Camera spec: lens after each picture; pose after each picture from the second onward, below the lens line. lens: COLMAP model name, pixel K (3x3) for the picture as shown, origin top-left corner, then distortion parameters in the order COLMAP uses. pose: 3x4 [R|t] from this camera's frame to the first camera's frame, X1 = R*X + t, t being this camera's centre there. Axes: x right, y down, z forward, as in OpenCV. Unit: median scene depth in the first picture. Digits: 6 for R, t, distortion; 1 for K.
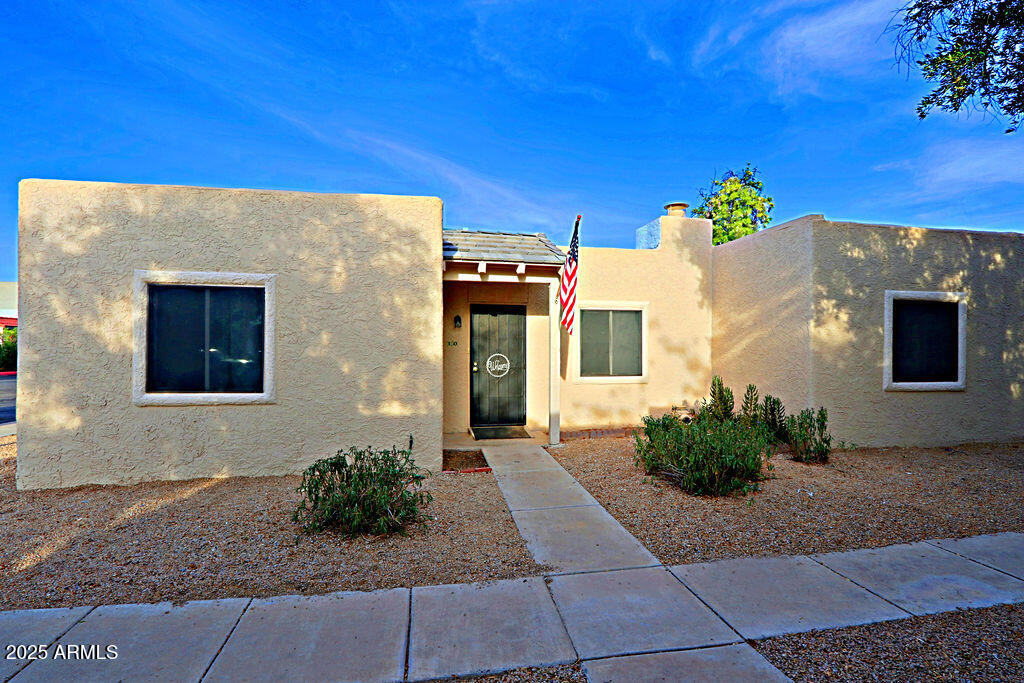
lens RADIAL K [[478.6, 0, 511.4], [0, 478.6, 343.2], [0, 0, 1]] dist [-0.023273, -0.000220]
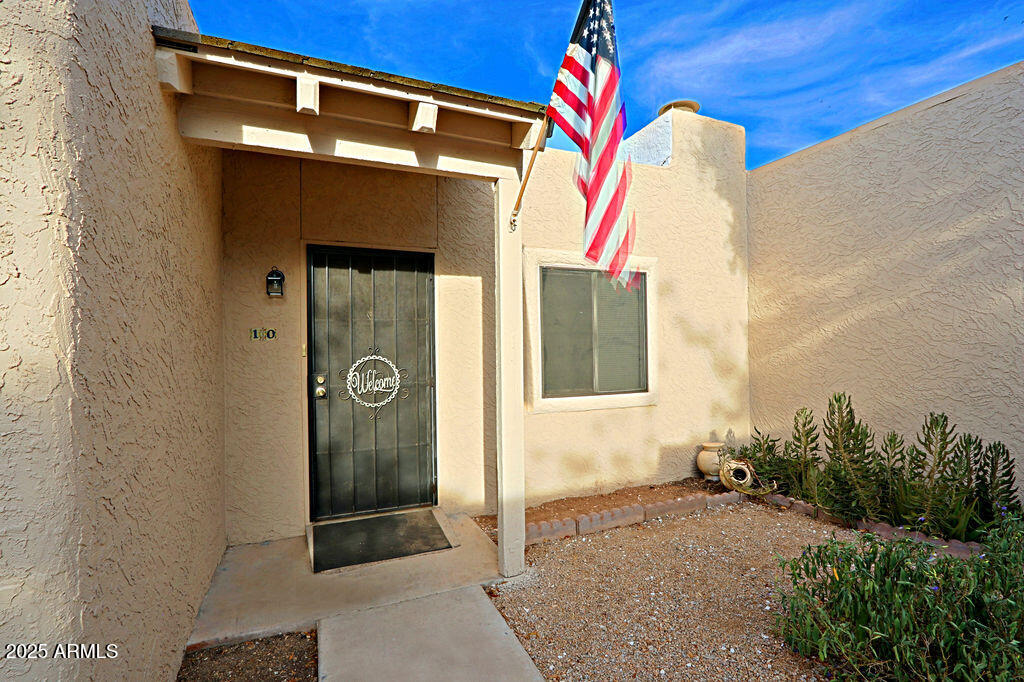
lens RADIAL K [[478.6, 0, 511.0], [0, 478.6, 346.3], [0, 0, 1]] dist [-0.023273, -0.000220]
pose [[0.977908, -0.012709, 0.208647, 0.005303], [0.011785, 0.999914, 0.005671, 0.012354], [-0.208701, -0.003087, 0.977975, 0.524342]]
